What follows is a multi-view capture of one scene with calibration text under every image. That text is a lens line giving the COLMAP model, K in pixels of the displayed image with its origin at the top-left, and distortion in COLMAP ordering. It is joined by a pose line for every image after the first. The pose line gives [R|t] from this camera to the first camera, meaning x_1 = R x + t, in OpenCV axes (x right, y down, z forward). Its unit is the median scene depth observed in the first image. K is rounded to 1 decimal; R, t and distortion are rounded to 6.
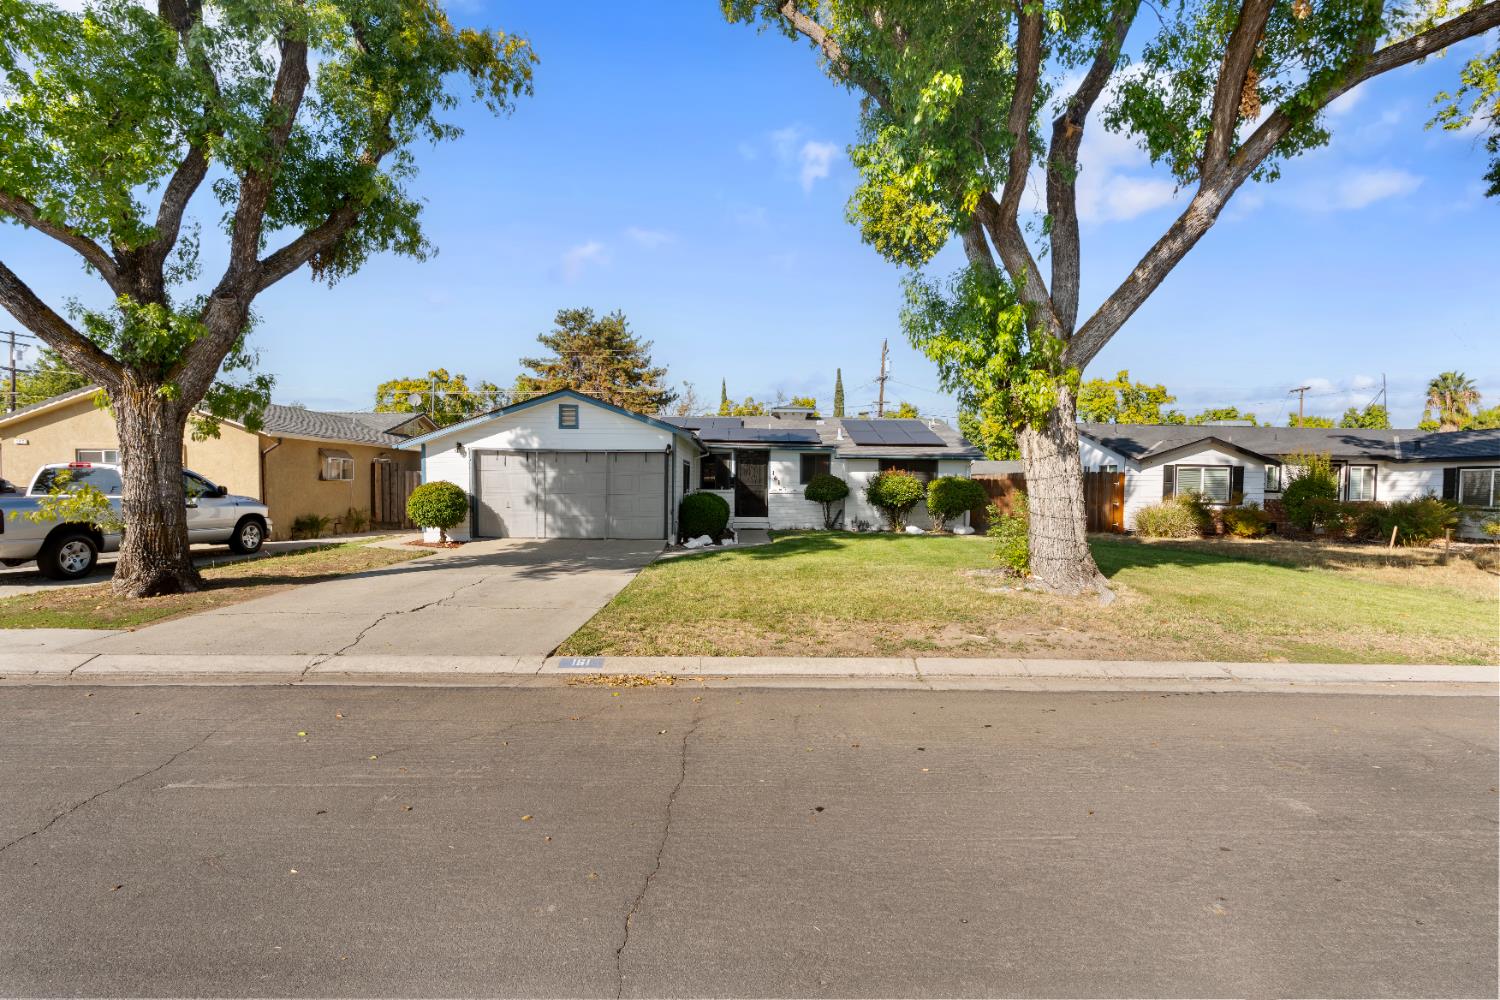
lens RADIAL K [[676.1, 0, 752.0], [0, 676.1, 446.3], [0, 0, 1]] dist [-0.001853, -0.000438]
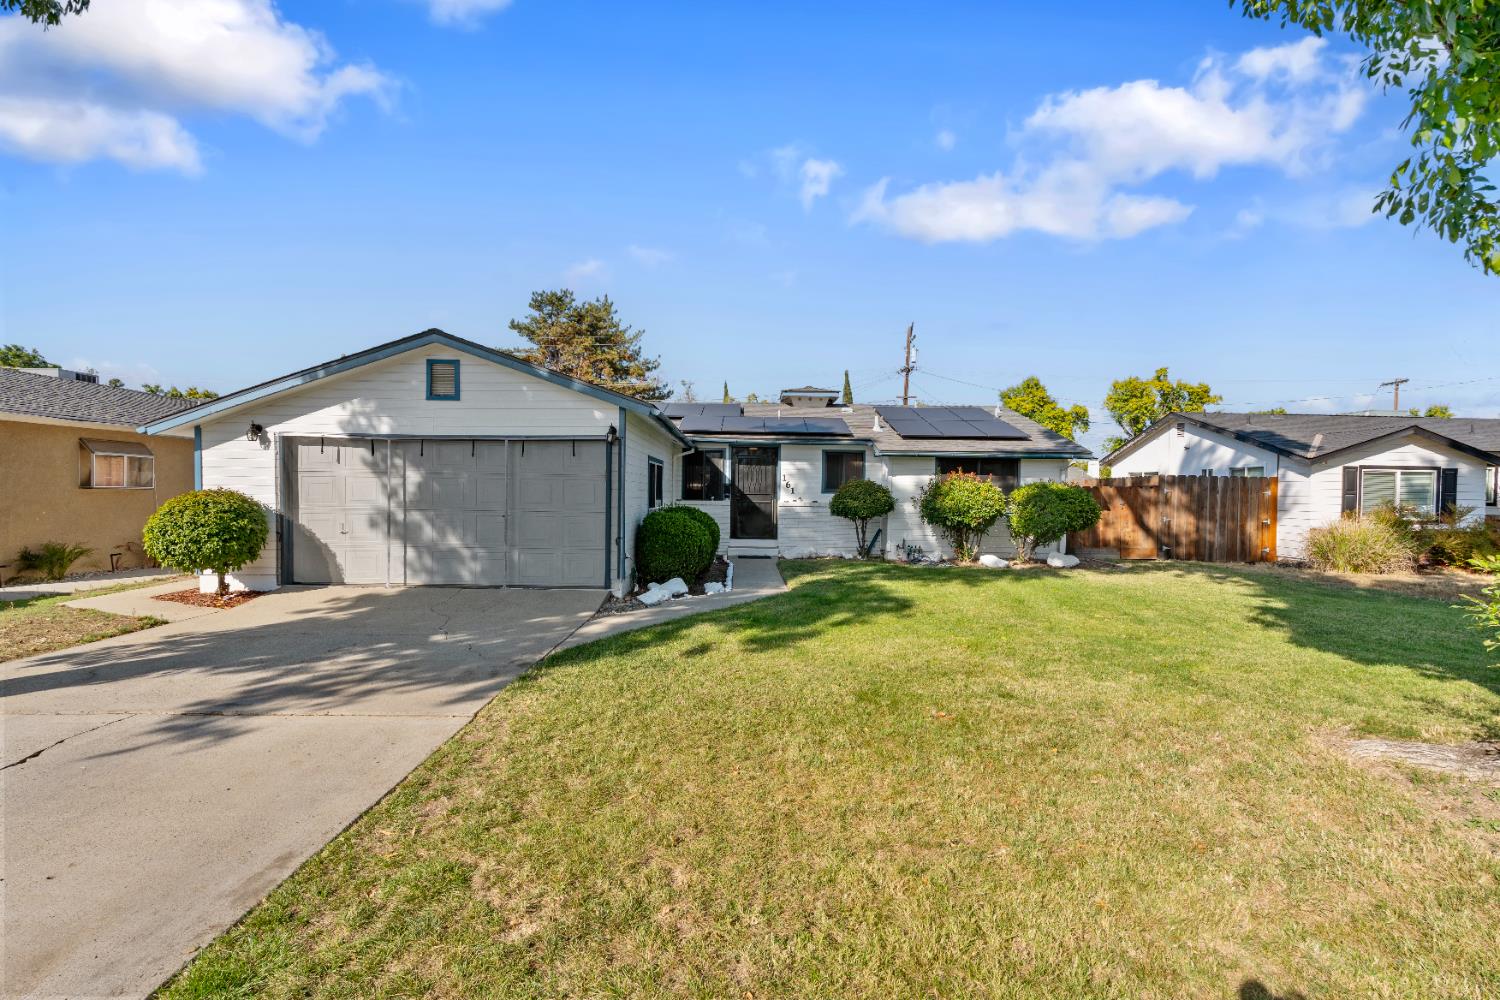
lens RADIAL K [[704.8, 0, 753.3], [0, 704.8, 461.8], [0, 0, 1]] dist [0.013590, 0.000007]
pose [[0.999993, 0.000402, -0.003635, 0.001291], [-0.000353, 0.999911, 0.013334, 0.013599], [0.003640, -0.013332, 0.999904, 0.270869]]
